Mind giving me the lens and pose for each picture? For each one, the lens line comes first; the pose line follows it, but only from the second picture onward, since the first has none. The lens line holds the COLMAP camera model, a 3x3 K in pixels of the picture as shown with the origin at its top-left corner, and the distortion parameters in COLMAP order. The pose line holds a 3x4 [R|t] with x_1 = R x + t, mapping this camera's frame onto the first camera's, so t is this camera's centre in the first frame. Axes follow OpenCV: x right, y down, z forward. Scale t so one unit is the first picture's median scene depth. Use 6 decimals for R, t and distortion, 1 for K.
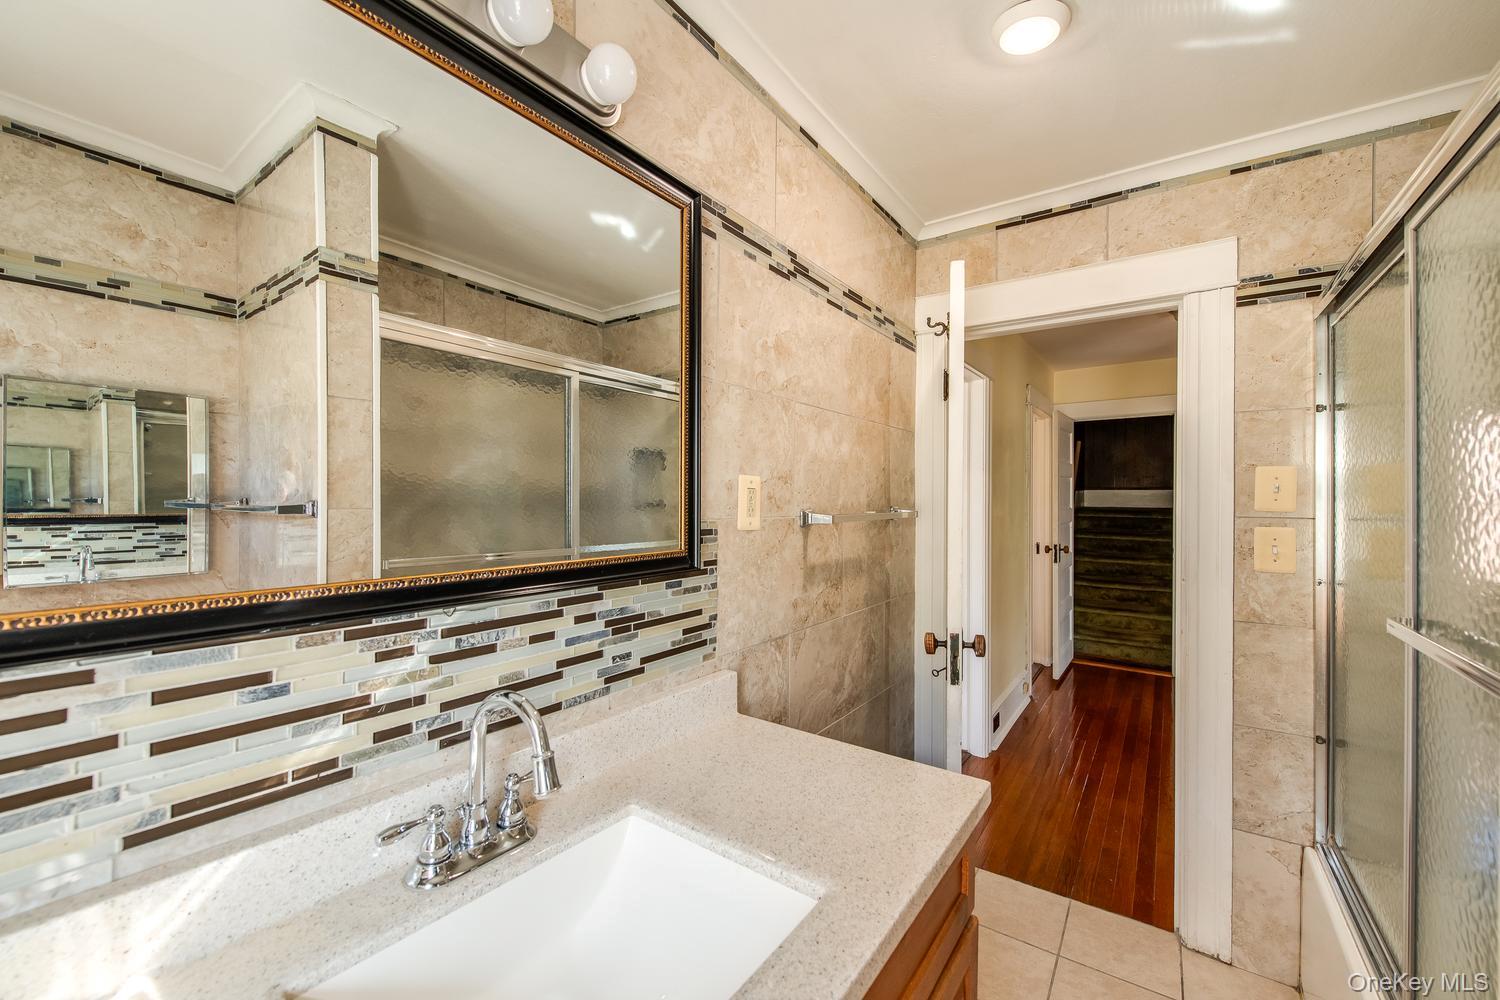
lens RADIAL K [[596.4, 0, 757.7], [0, 596.4, 496.8], [0, 0, 1]] dist [0.000279, -0.000028]
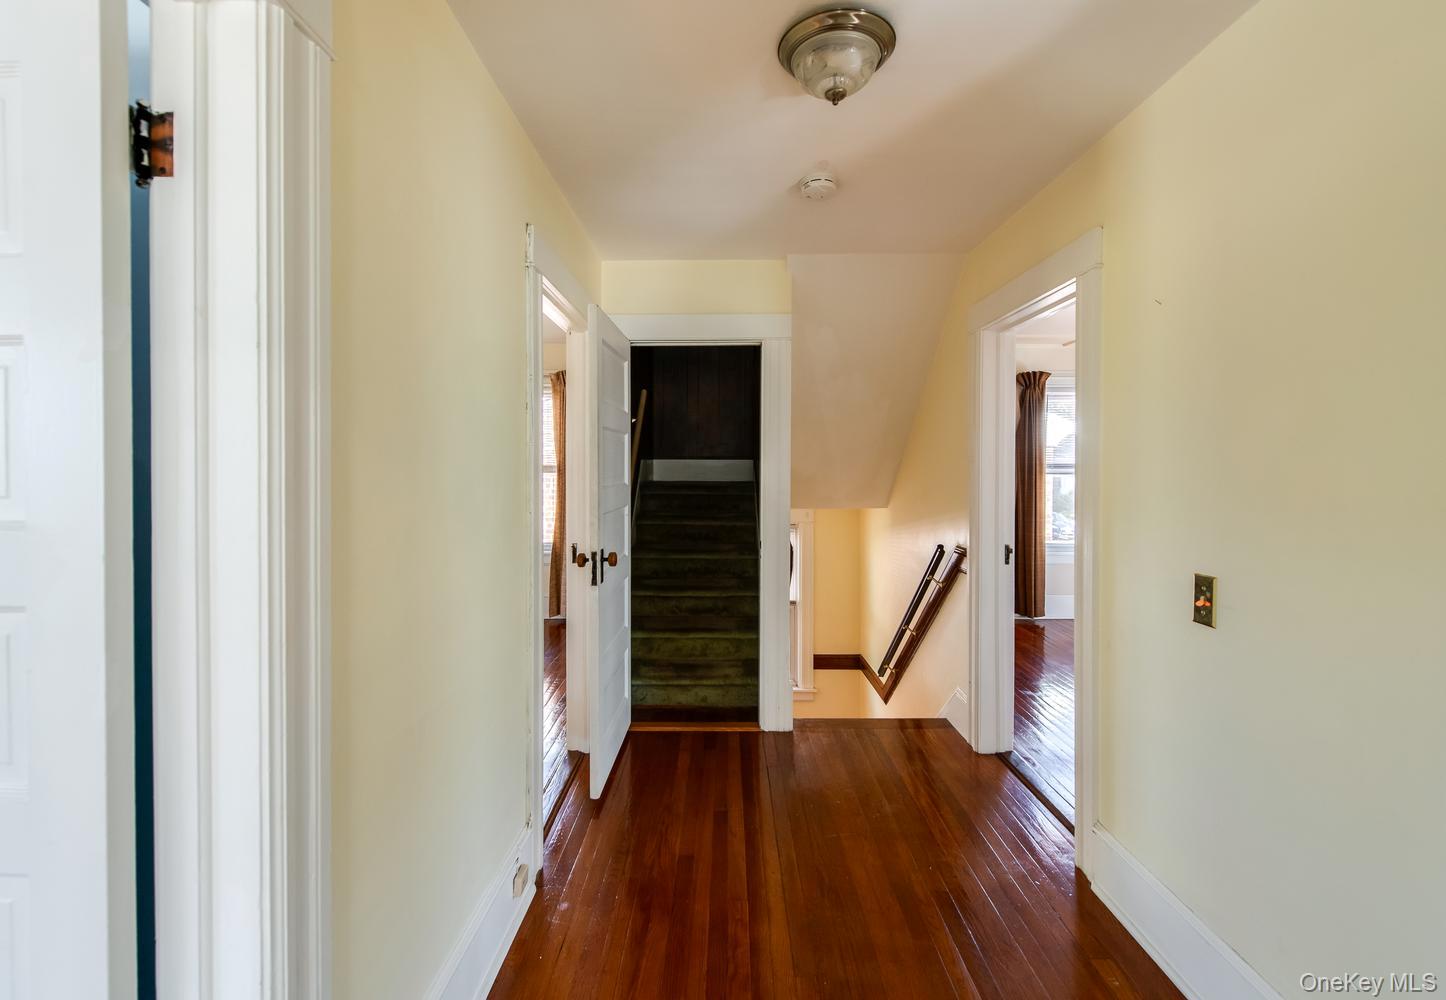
lens RADIAL K [[667.4, 0, 726.0], [0, 667.4, 472.0], [0, 0, 1]] dist [0.000125, -0.000016]
pose [[0.826455, -0.004338, 0.562985, 0.205181], [0.002751, 0.999989, 0.003667, 0.002873], [-0.562995, -0.001482, 0.826459, 0.342851]]
